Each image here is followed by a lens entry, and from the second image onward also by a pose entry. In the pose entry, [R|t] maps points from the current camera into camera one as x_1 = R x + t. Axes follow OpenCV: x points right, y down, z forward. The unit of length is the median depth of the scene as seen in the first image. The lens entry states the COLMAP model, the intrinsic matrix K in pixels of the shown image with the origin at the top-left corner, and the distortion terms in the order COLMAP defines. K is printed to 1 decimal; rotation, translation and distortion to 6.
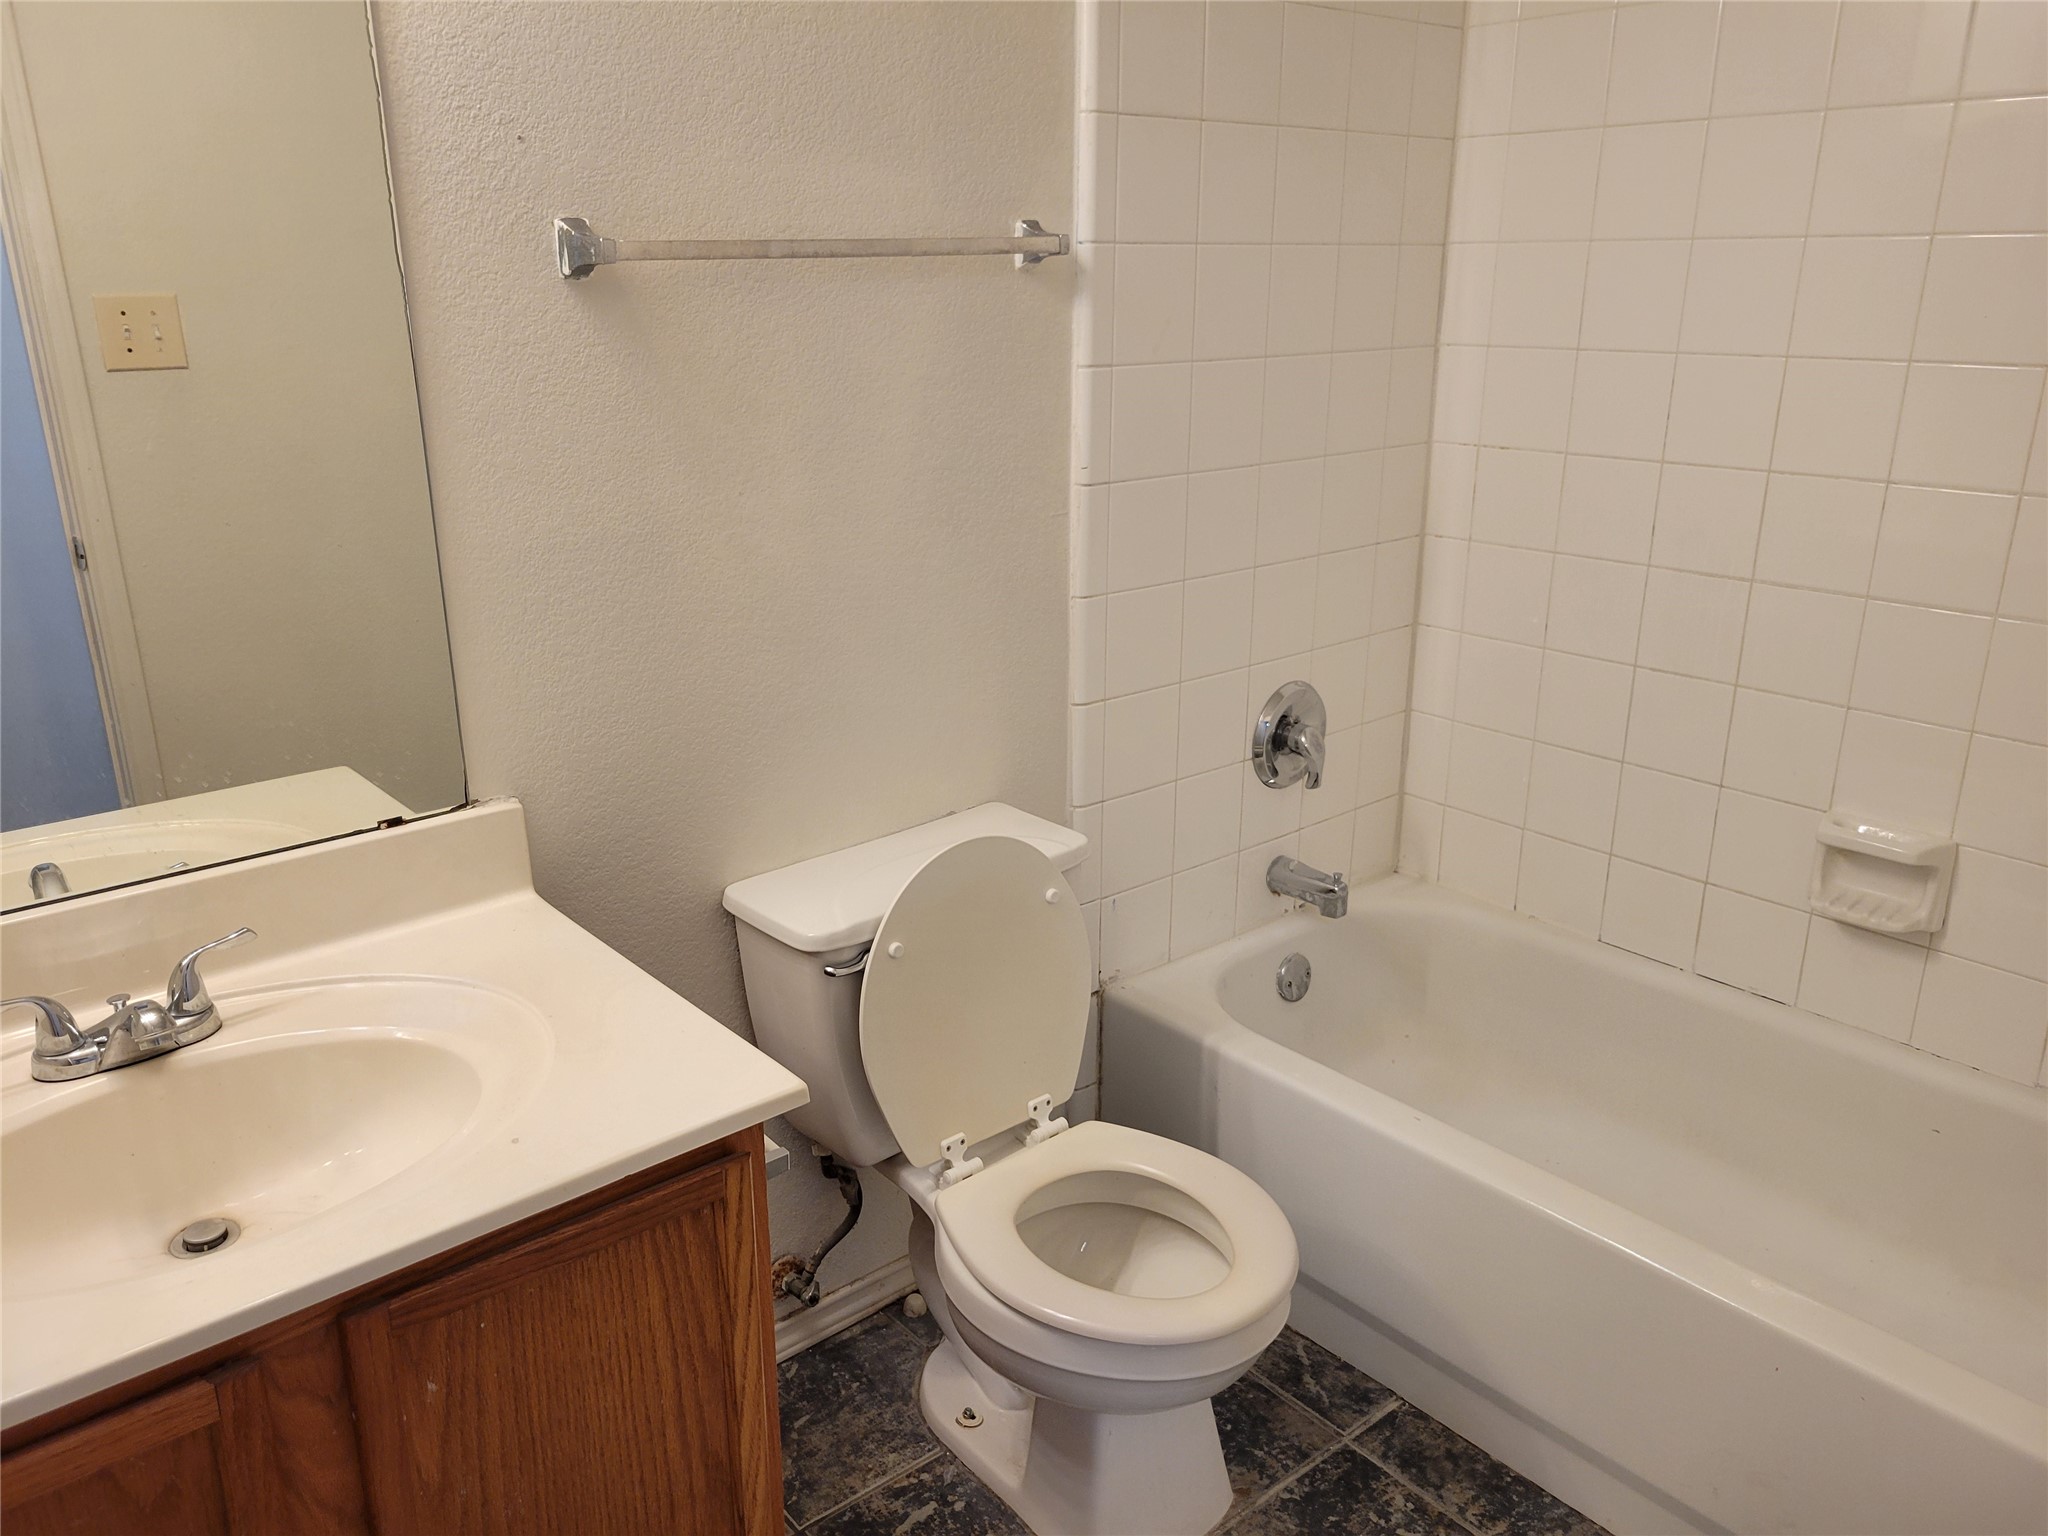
lens RADIAL K [[1534.6, 0, 1019.3], [0, 1534.6, 769.2], [0, 0, 1]] dist [0.005796, 0.001809]
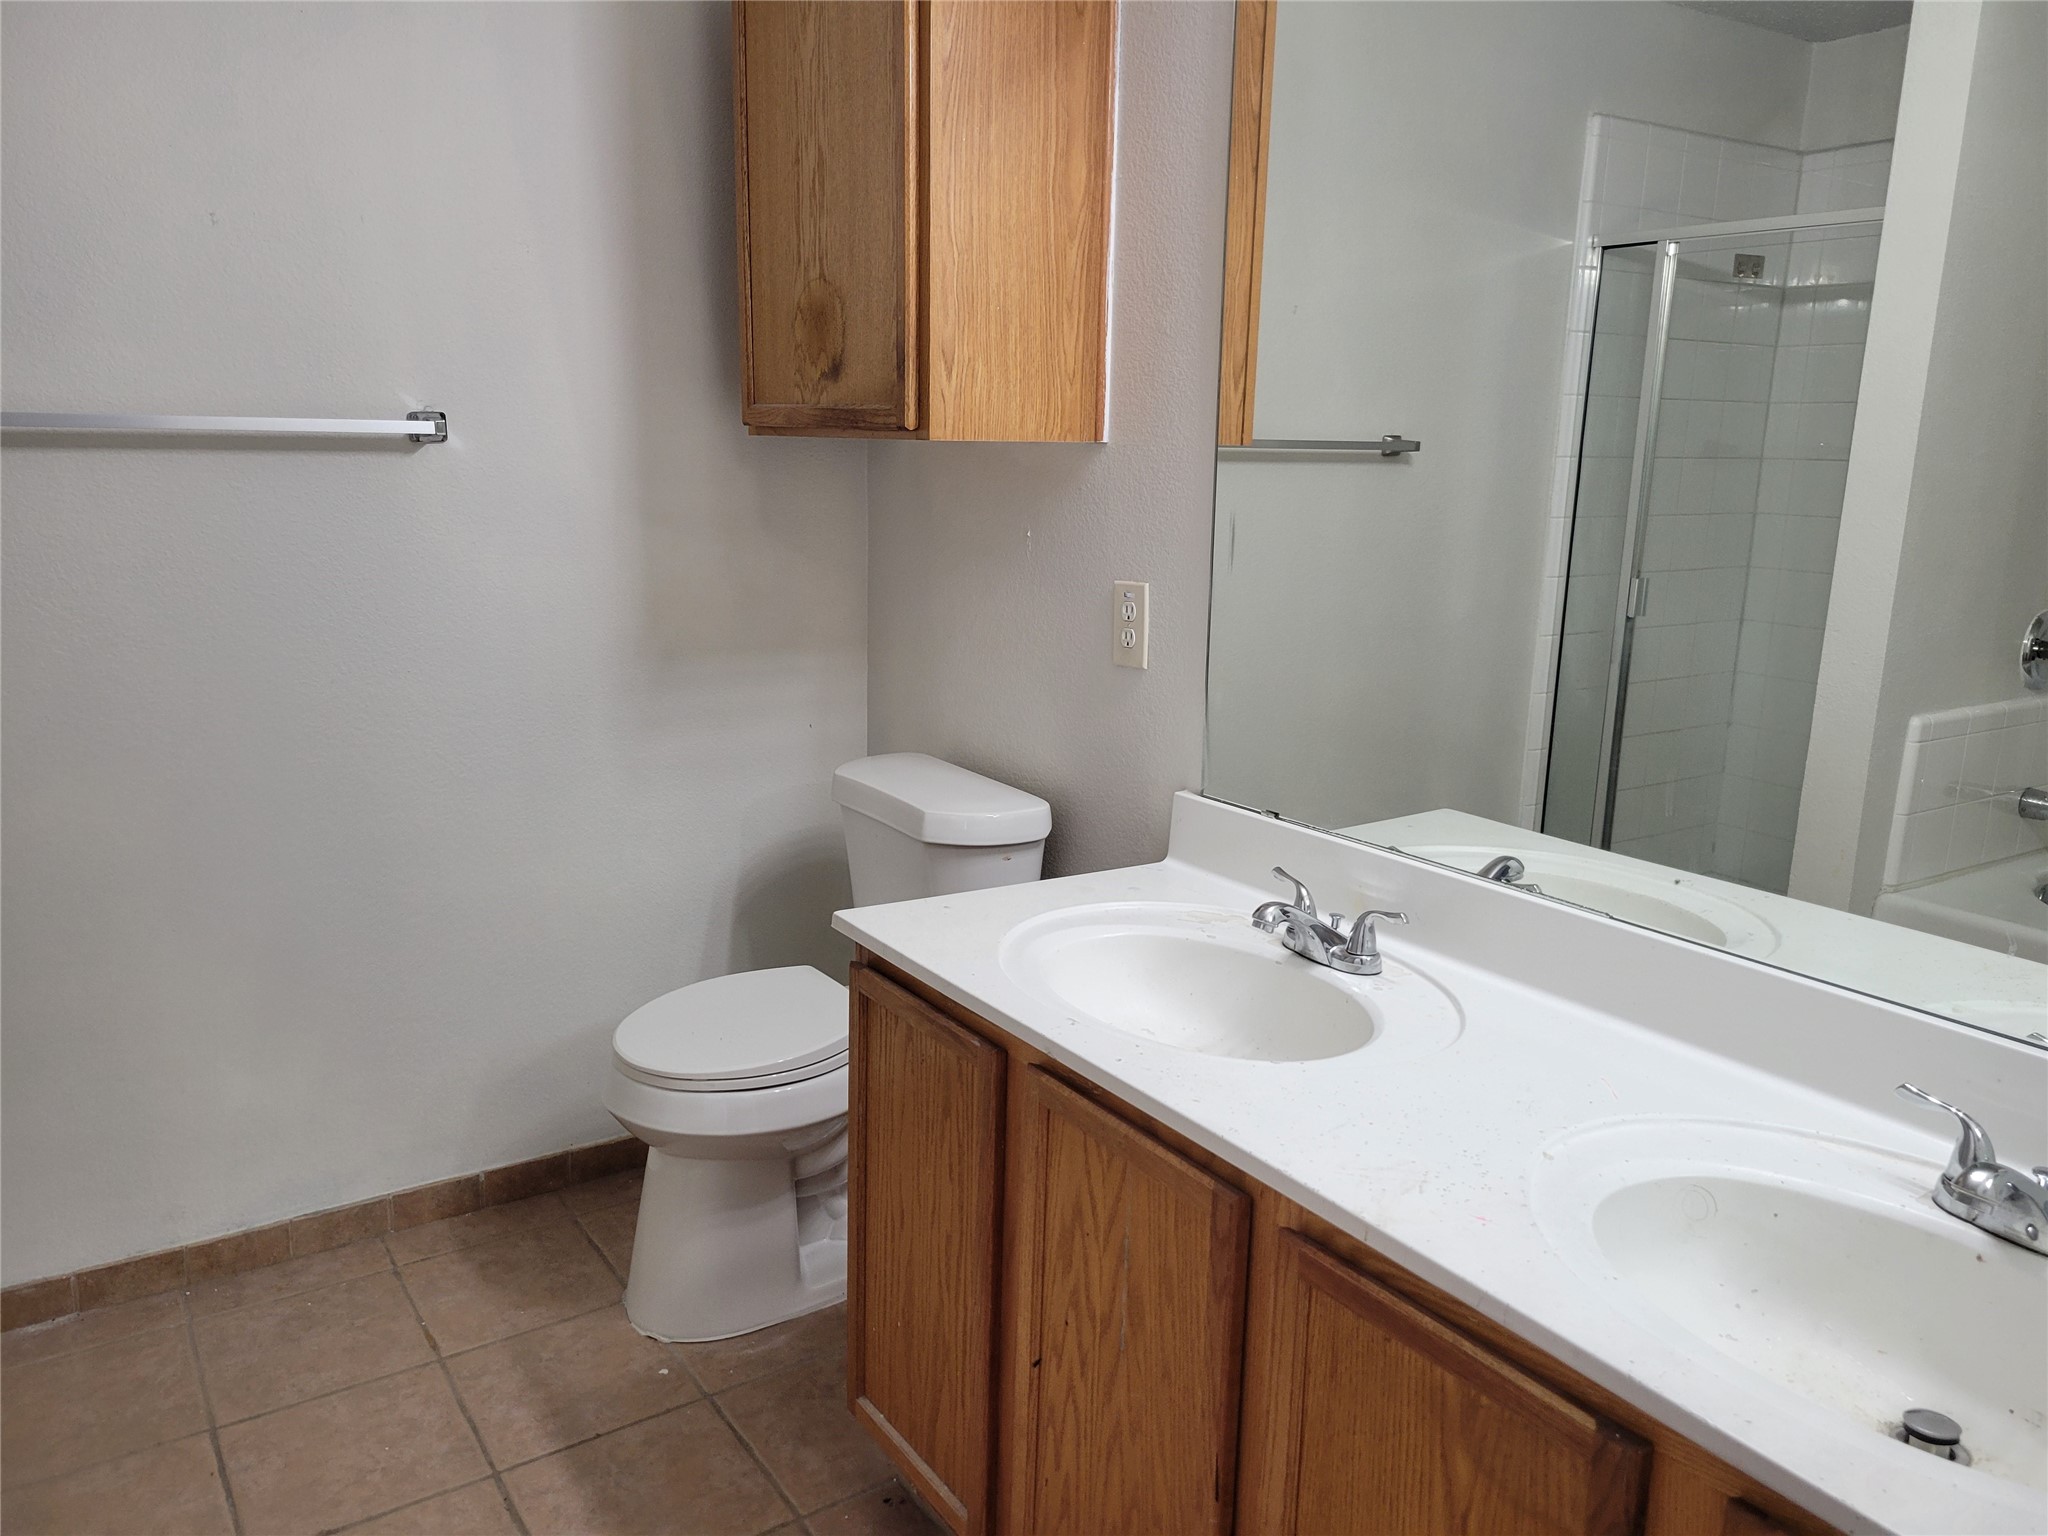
lens RADIAL K [[1534.6, 0, 1019.7], [0, 1534.6, 766.8], [0, 0, 1]] dist [0.005796, 0.001809]
pose [[-0.132020, 0.214111, -0.967847, 0.460867], [-0.341042, 0.906973, 0.247164, -0.131660], [0.930732, 0.362707, -0.046718, 0.541371]]
